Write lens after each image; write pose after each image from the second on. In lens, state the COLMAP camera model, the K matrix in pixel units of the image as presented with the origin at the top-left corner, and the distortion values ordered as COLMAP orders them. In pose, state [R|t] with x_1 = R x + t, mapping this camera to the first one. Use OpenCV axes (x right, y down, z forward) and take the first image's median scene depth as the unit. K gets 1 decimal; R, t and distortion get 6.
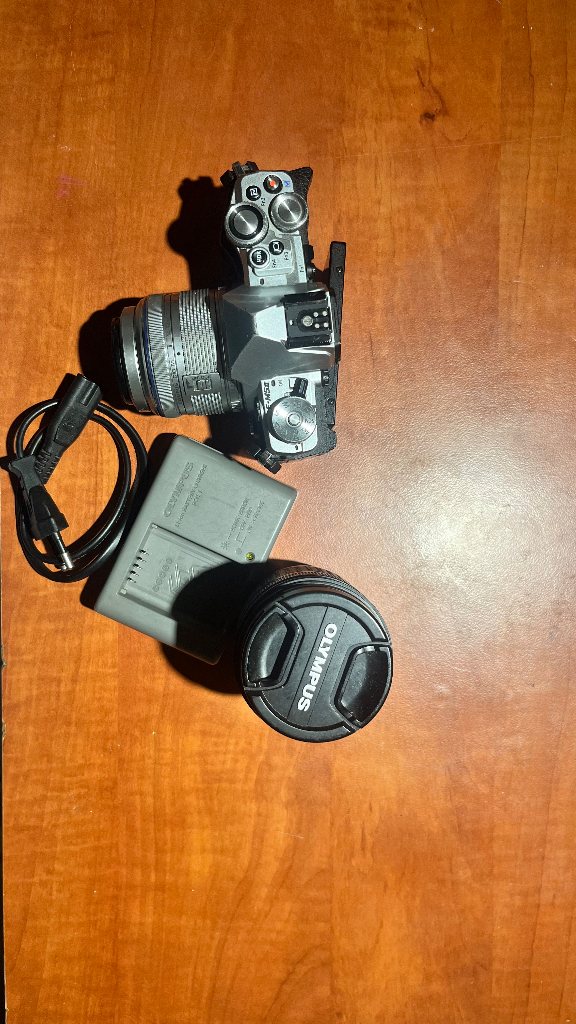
lens RADIAL K [[780.5, 0, 282.9], [0, 780.5, 512.1], [0, 0, 1]] dist [0.030308, -0.071569]
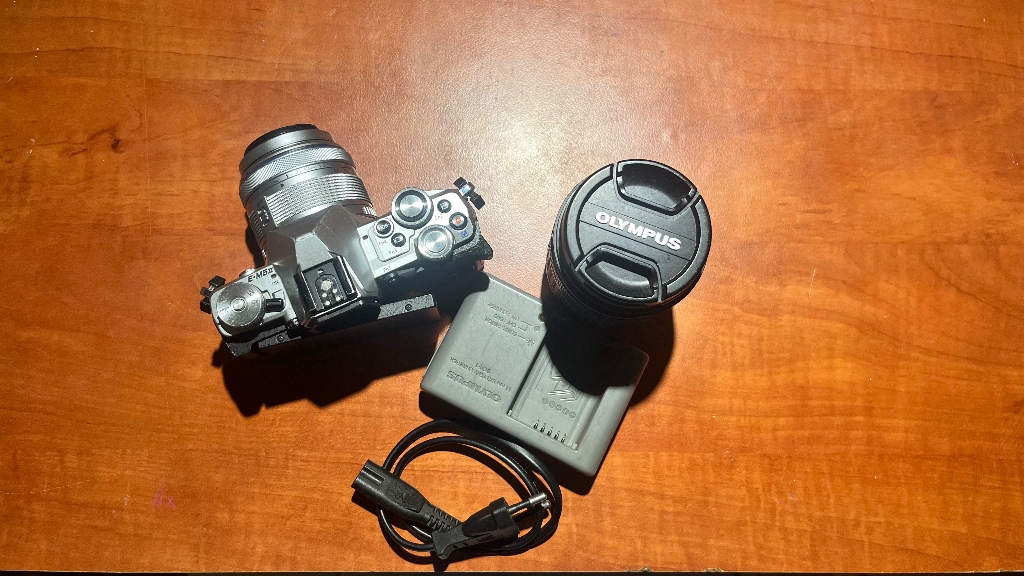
lens RADIAL K [[780.5, 0, 512.6], [0, 780.5, 287.2], [0, 0, 1]] dist [0.030308, -0.071569]
pose [[0.006693, -0.994920, 0.100448, -0.102878], [0.999952, 0.005938, -0.007820, 0.031705], [0.007184, 0.100495, 0.994912, -0.013671]]
